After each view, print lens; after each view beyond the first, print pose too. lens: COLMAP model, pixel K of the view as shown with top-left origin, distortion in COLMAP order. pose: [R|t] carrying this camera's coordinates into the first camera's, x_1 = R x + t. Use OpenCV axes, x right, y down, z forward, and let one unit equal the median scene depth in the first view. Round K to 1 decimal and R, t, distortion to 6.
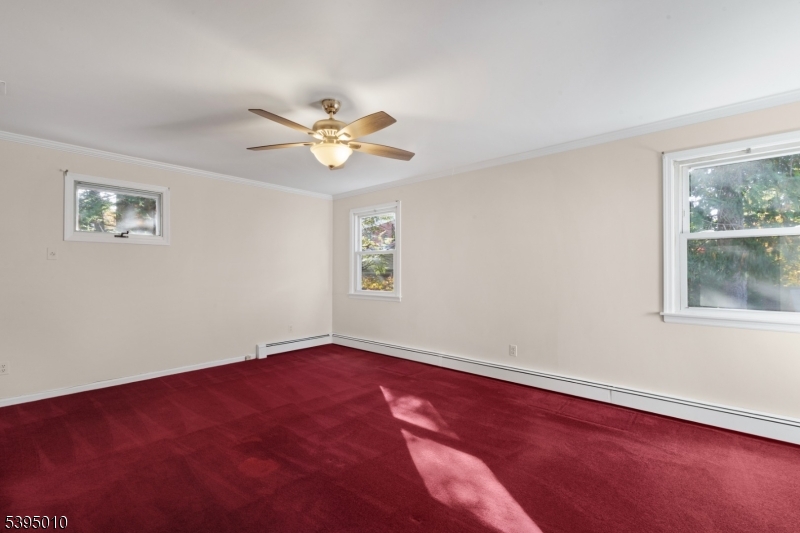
lens RADIAL K [[348.7, 0, 399.0], [0, 348.7, 267.8], [0, 0, 1]] dist [0.001407, 0.000084]
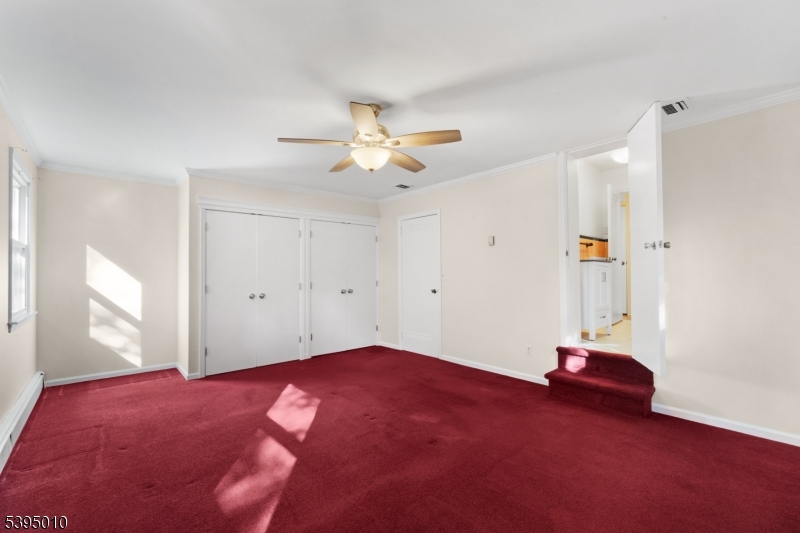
lens RADIAL K [[348.7, 0, 399.6], [0, 348.7, 267.6], [0, 0, 1]] dist [0.001407, 0.000084]
pose [[-0.989965, 0.020513, 0.139819, -0.421740], [0.017808, 0.999630, -0.020567, 0.016937], [-0.140189, -0.017871, -0.989963, 2.033104]]
